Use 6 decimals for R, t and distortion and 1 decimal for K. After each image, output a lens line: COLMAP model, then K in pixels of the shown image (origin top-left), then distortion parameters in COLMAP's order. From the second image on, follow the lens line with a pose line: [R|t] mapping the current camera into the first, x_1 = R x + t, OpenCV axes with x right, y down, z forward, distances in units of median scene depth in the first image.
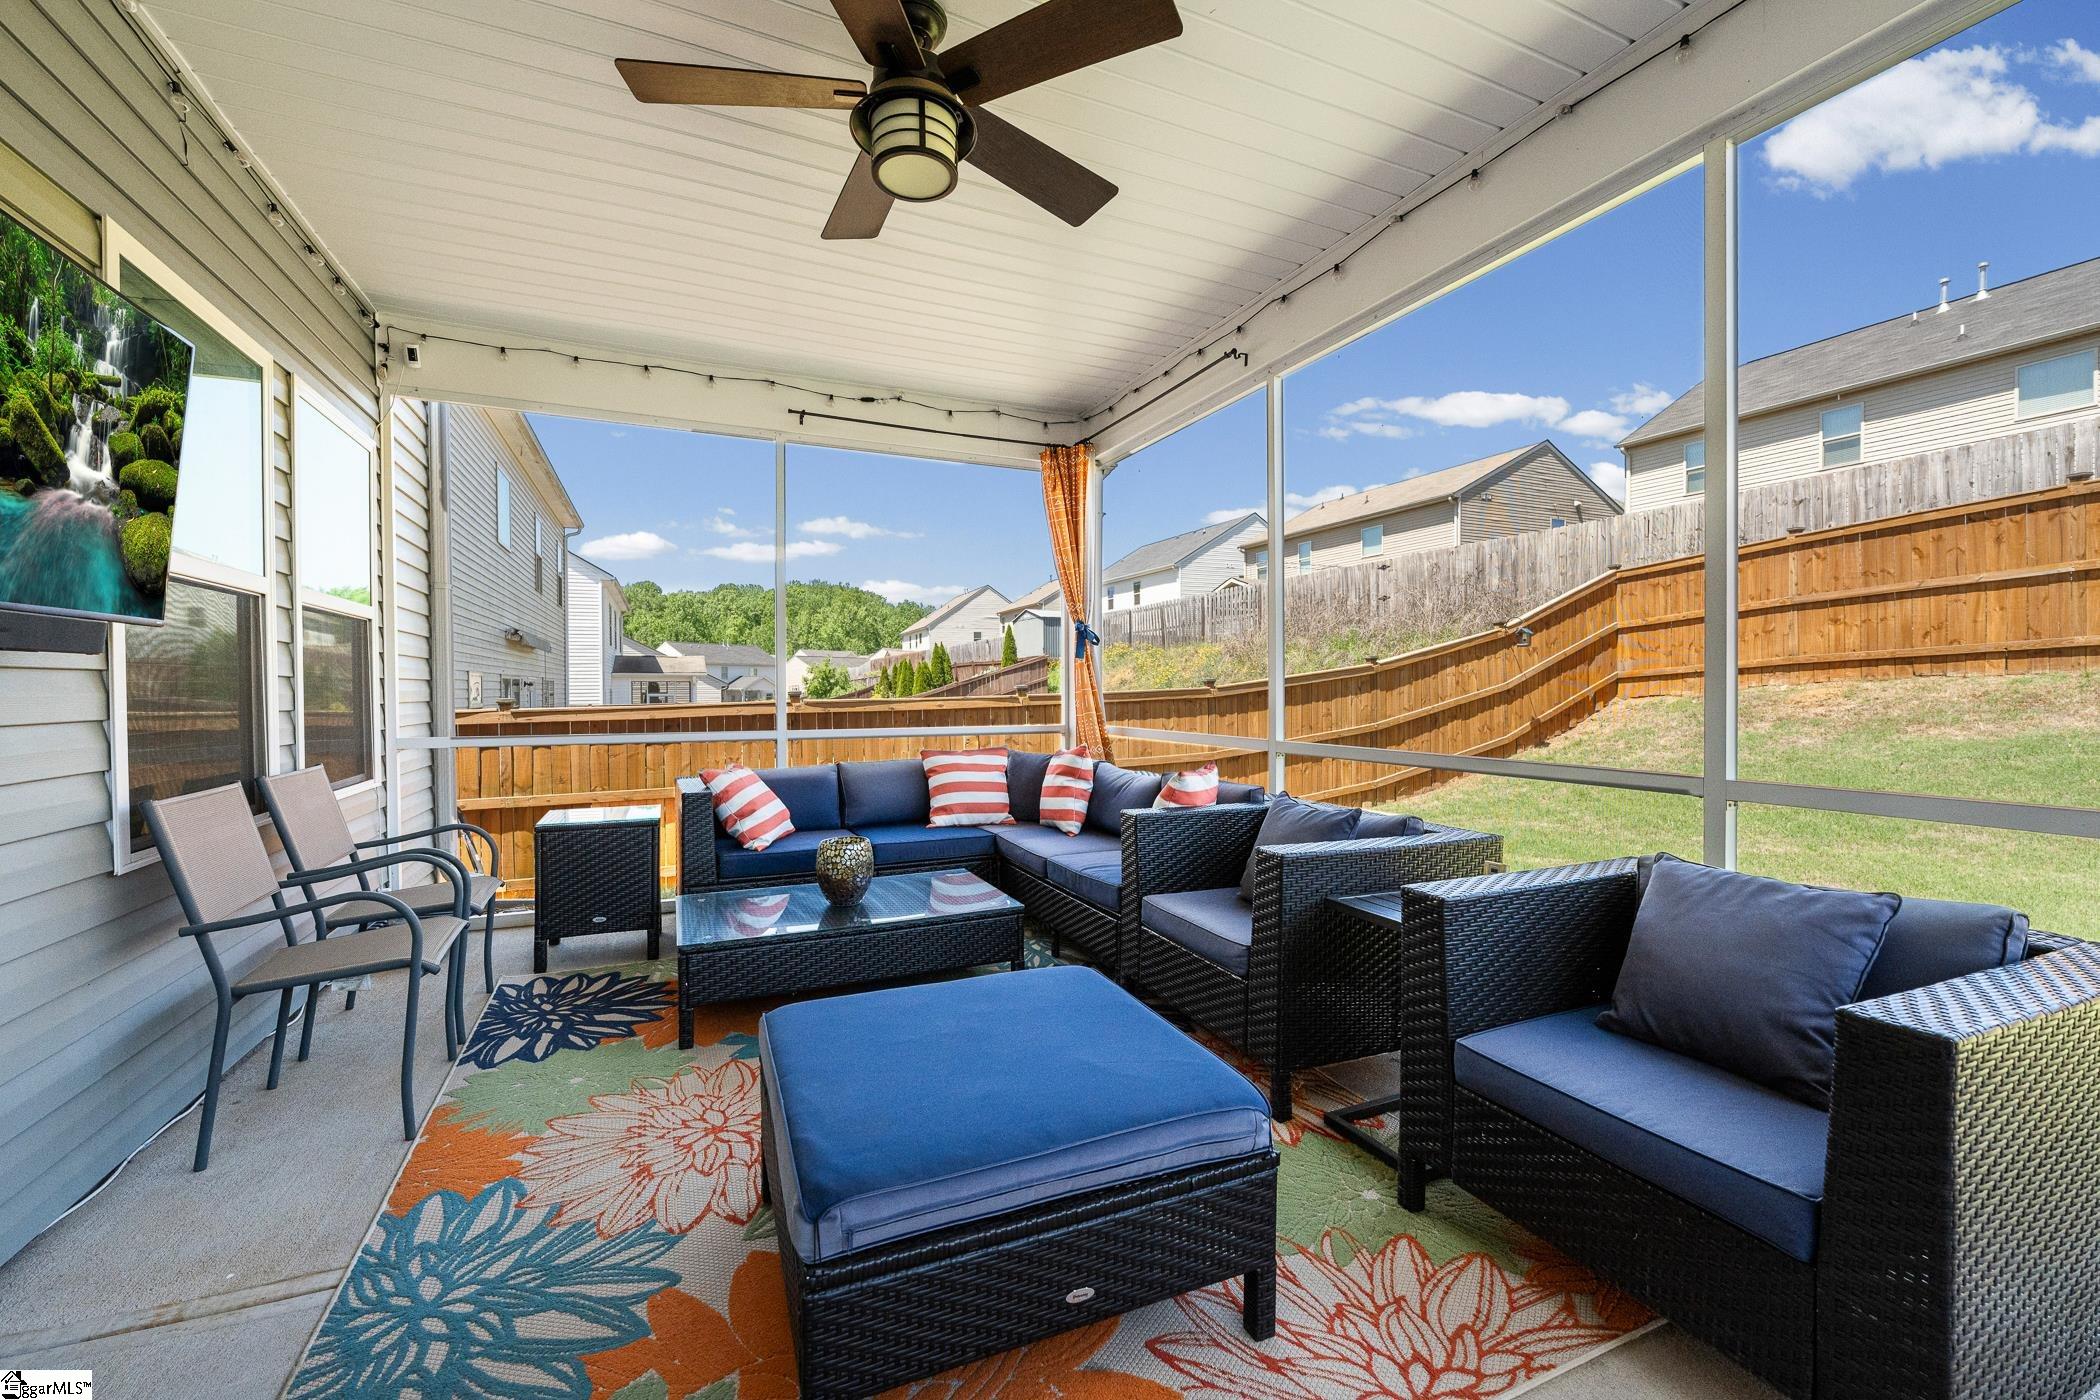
lens RADIAL K [[844.1, 0, 1045.0], [0, 844.1, 697.5], [0, 0, 1]] dist [-0.001460, -0.000056]
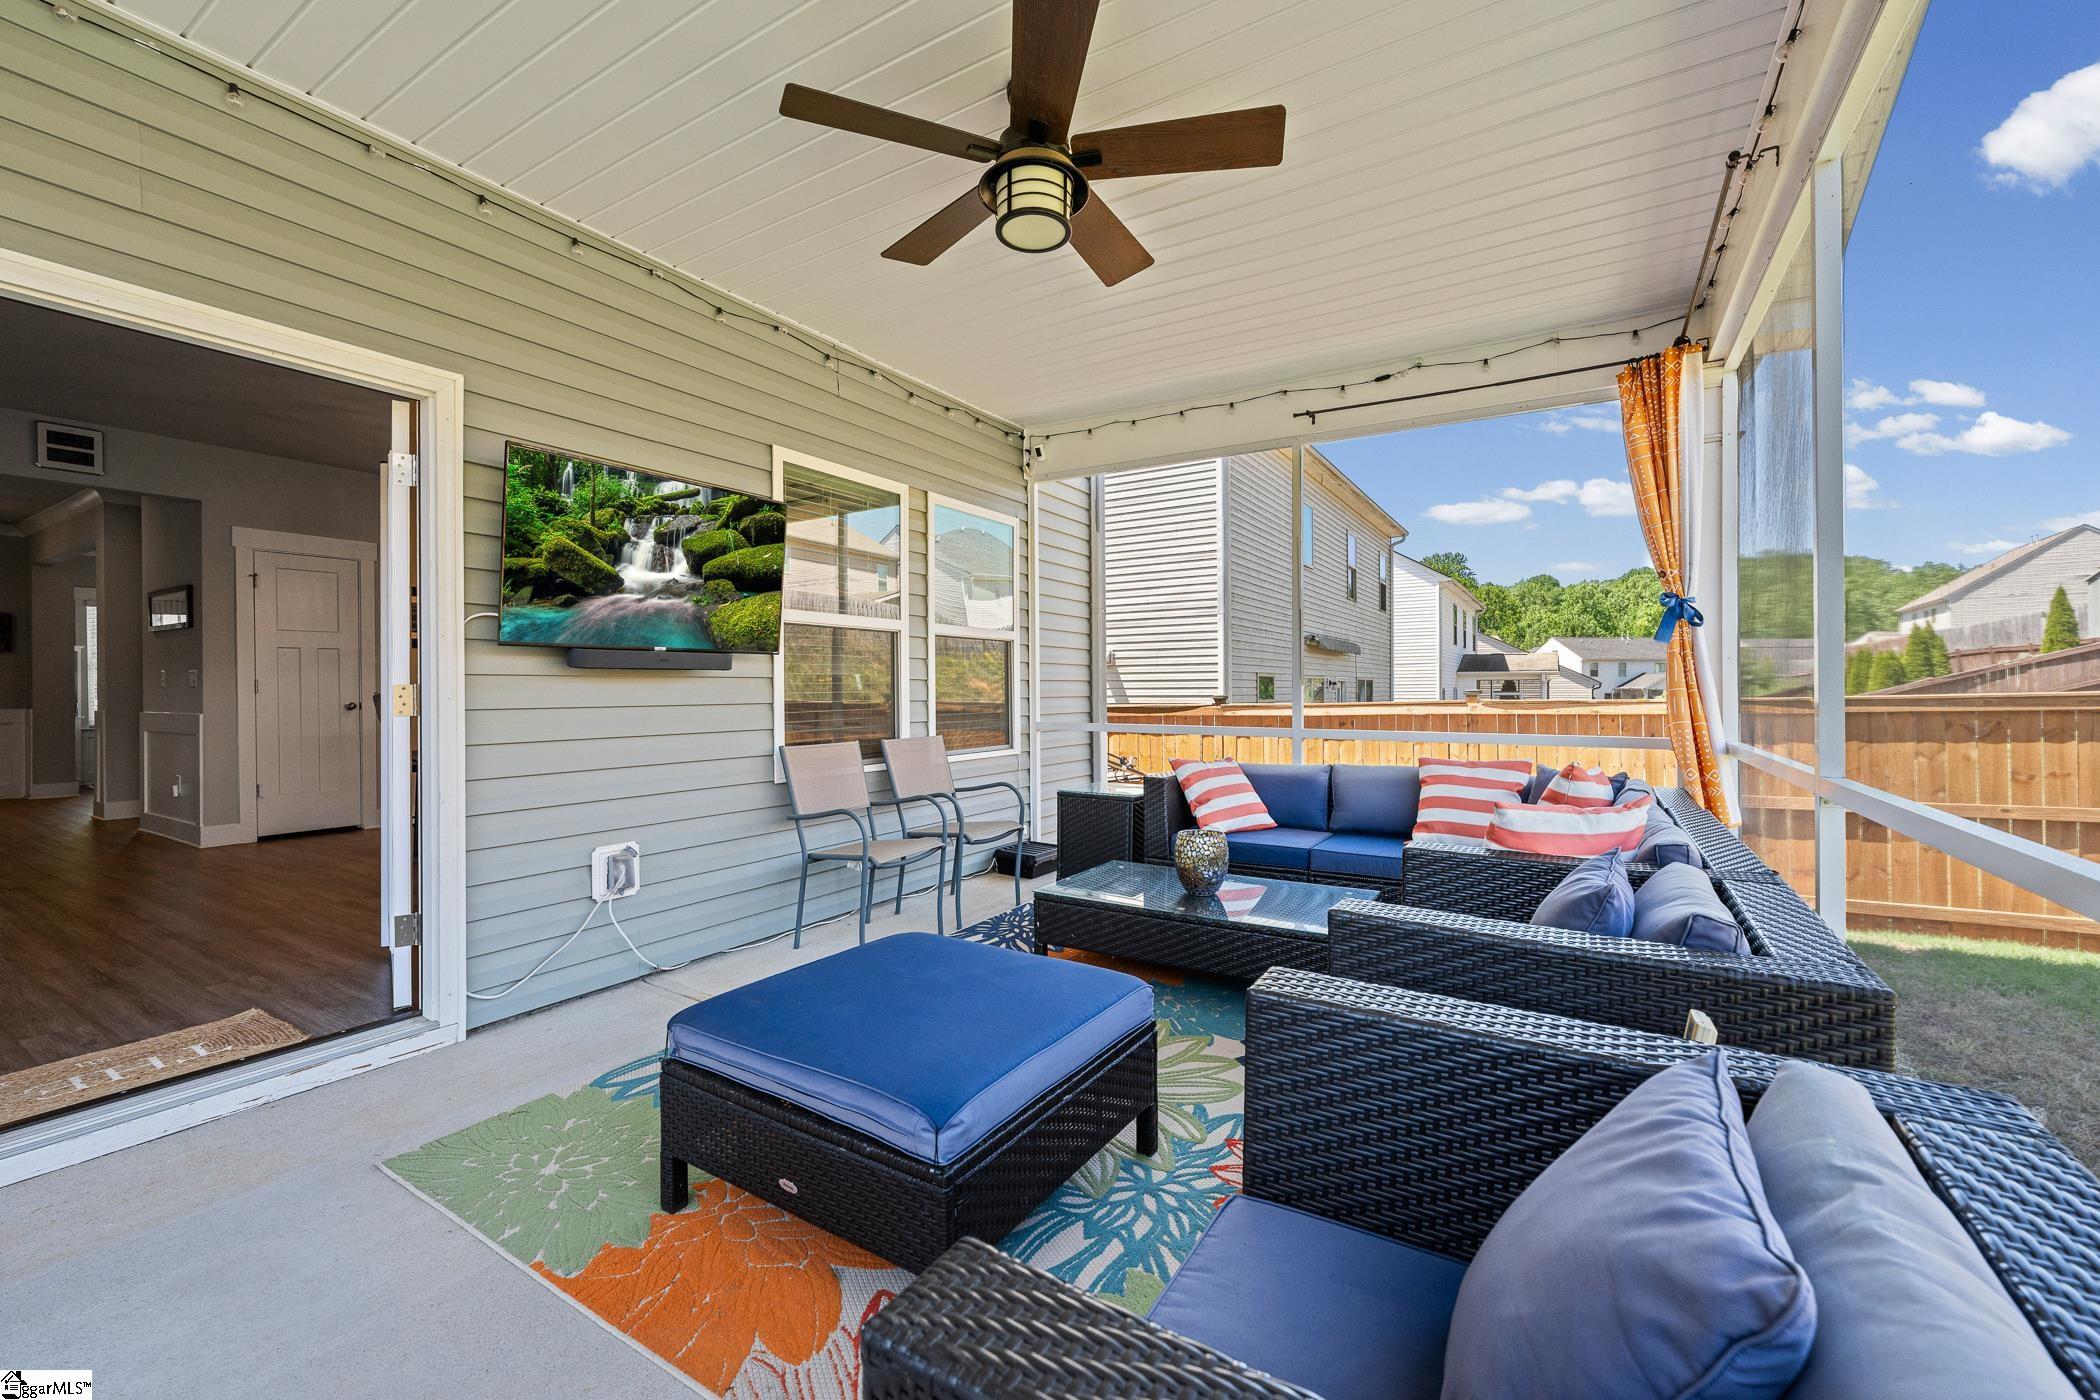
lens RADIAL K [[844.1, 0, 1053.5], [0, 844.1, 692.3], [0, 0, 1]] dist [-0.001460, -0.000056]
pose [[0.571134, 0.005756, -0.820837, 0.374979], [-0.009376, 0.999956, 0.000489, -0.002538], [0.820803, 0.007417, 0.571163, 0.183069]]
